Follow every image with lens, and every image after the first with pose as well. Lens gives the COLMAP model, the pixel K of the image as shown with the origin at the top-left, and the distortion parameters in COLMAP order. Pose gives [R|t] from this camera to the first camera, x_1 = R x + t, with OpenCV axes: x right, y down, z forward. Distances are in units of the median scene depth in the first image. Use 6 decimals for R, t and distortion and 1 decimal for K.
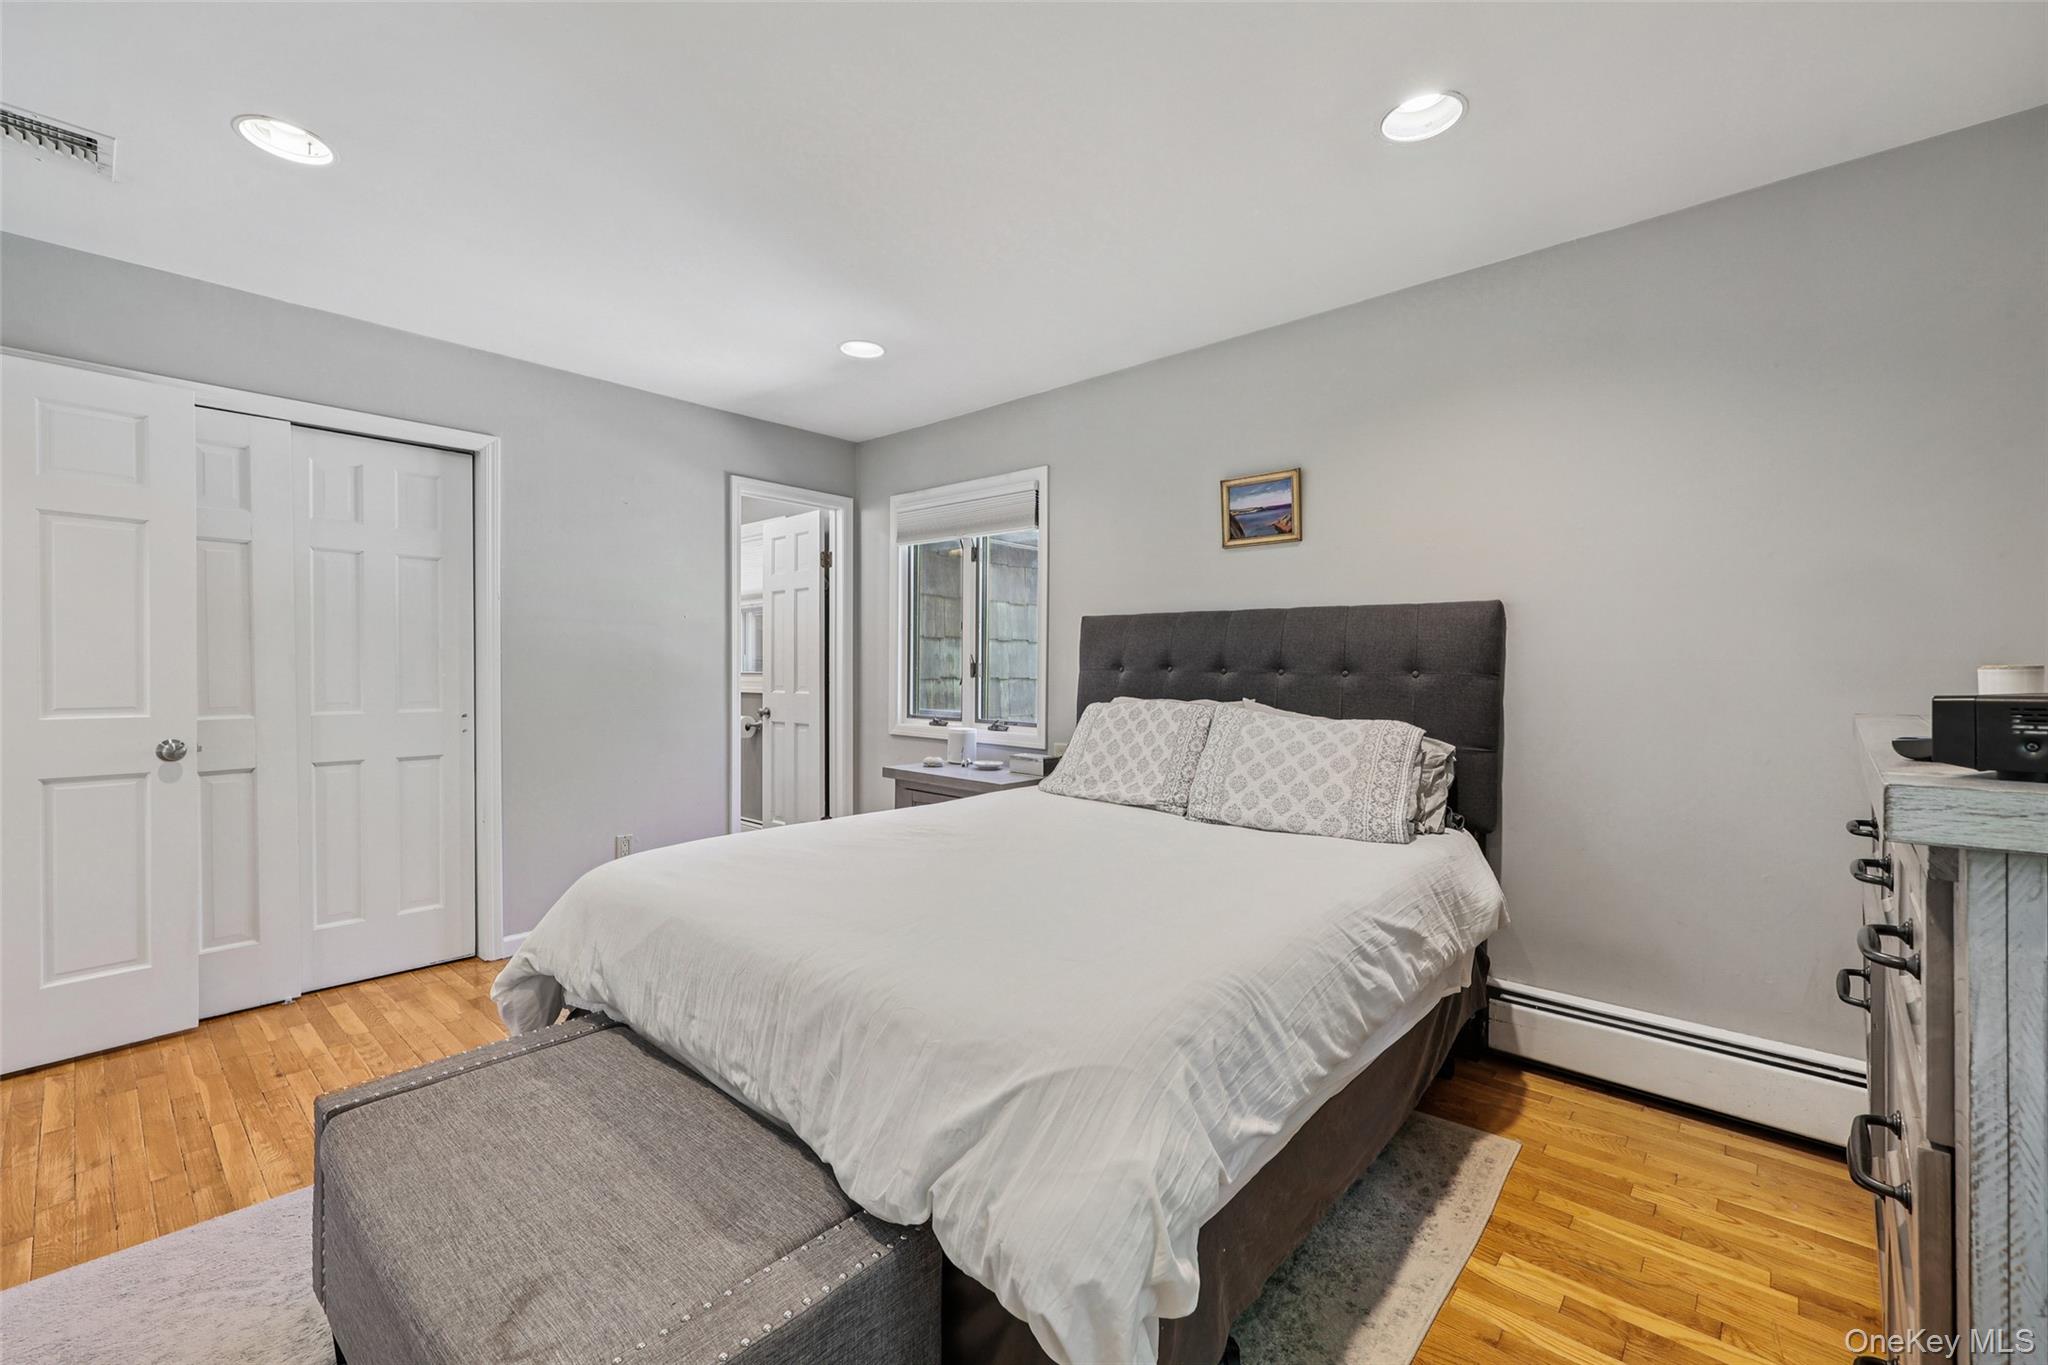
lens RADIAL K [[860.0, 0, 1030.5], [0, 860.0, 673.8], [0, 0, 1]] dist [-0.000339, -0.000018]
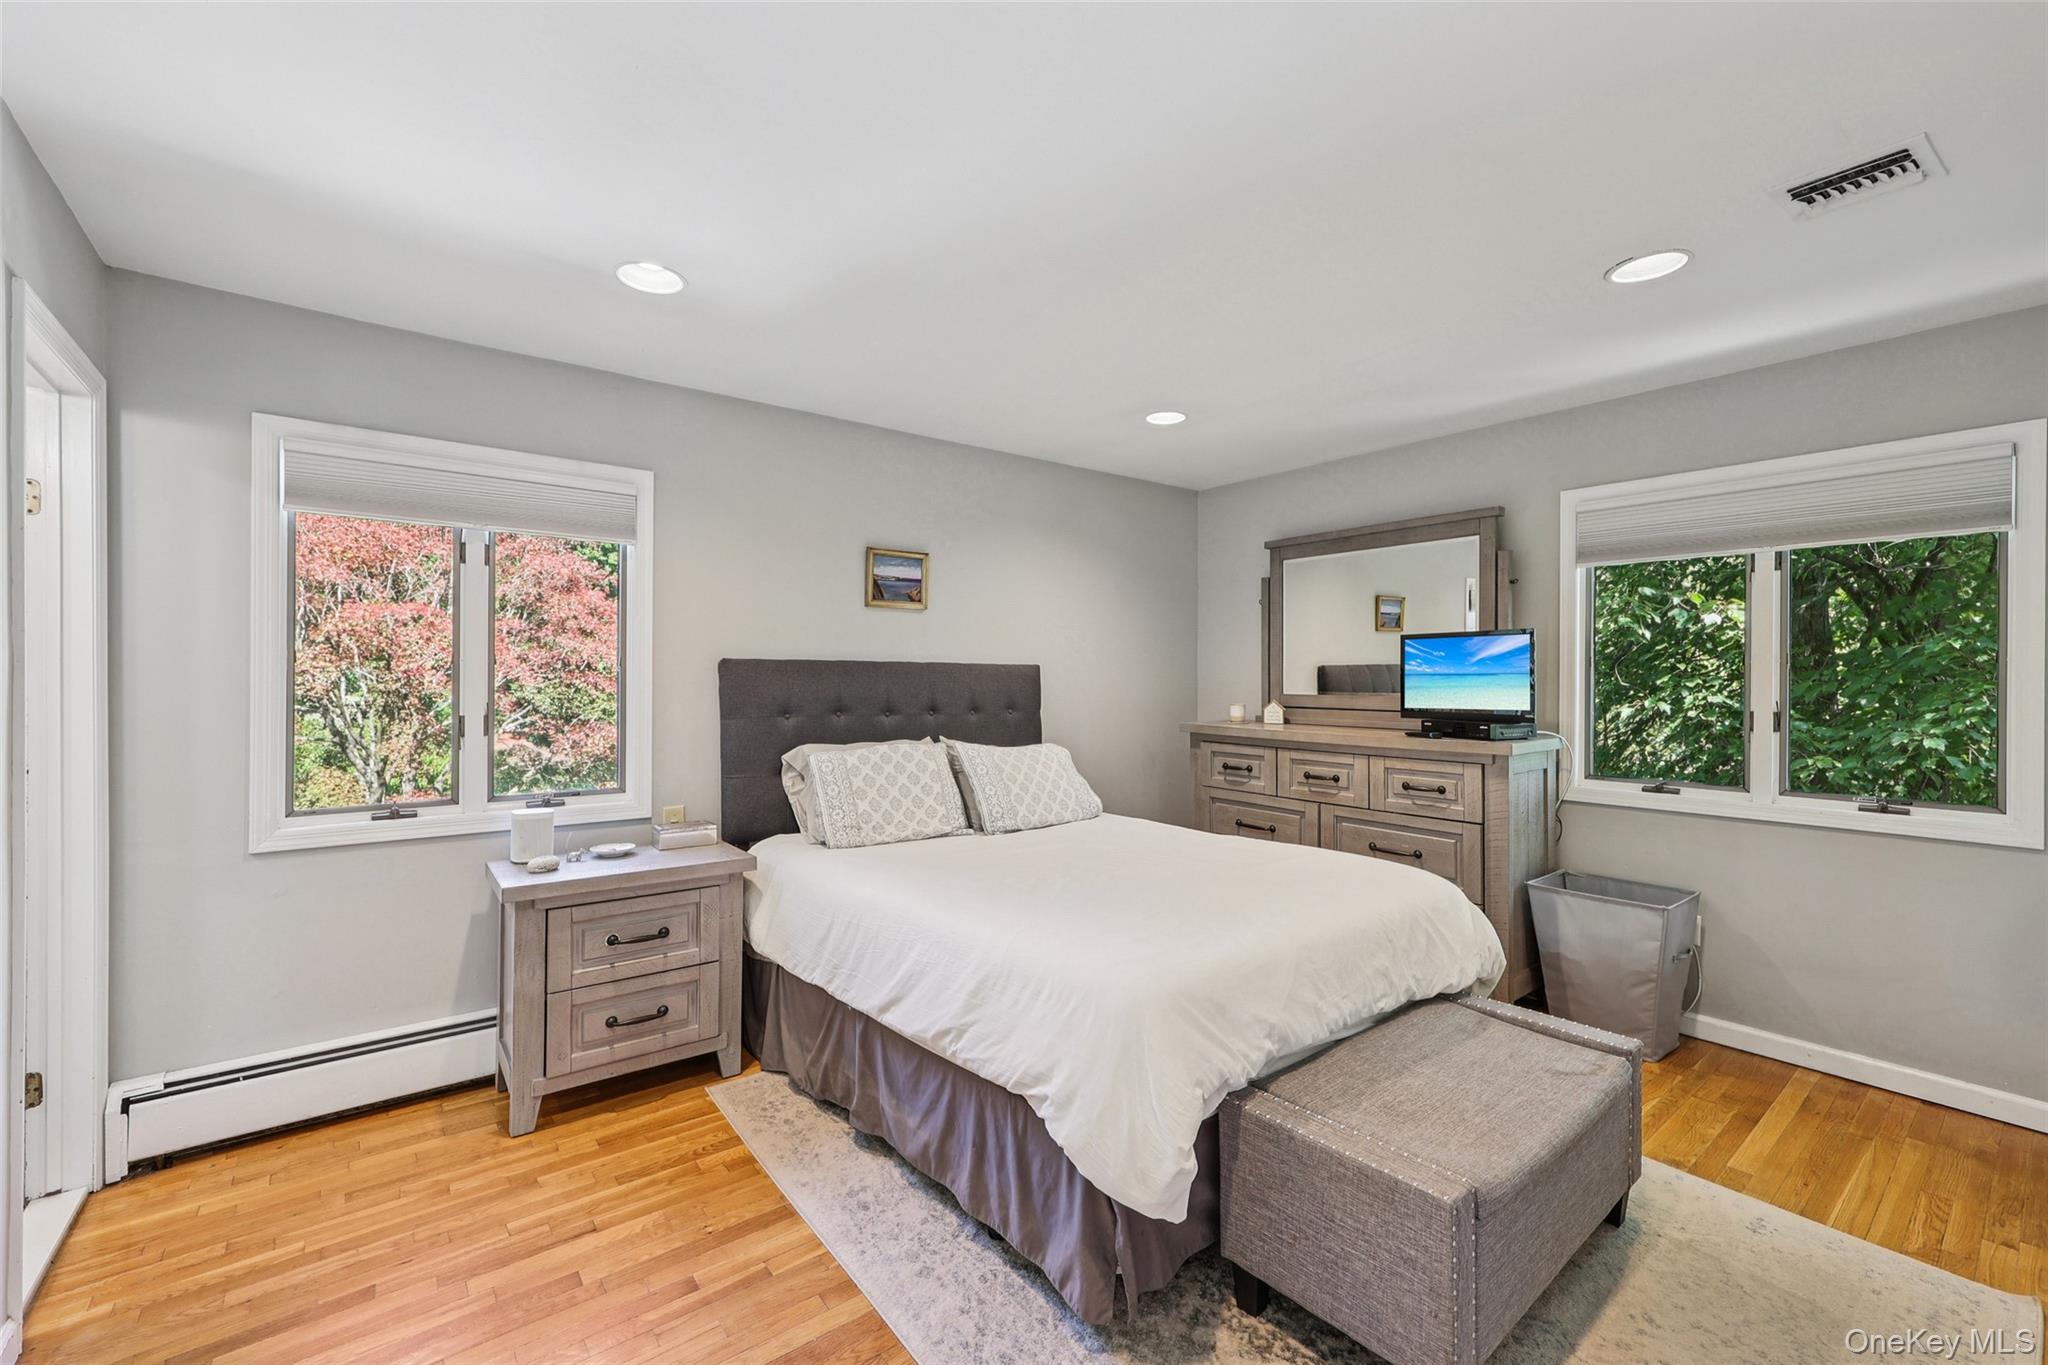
lens RADIAL K [[860.0, 0, 1030.5], [0, 860.0, 673.8], [0, 0, 1]] dist [-0.000339, -0.000018]
pose [[0.159302, -0.000150, 0.987230, -0.891154], [0.006277, 0.999980, -0.000861, -0.056009], [-0.987210, 0.006334, 0.159299, 0.624158]]
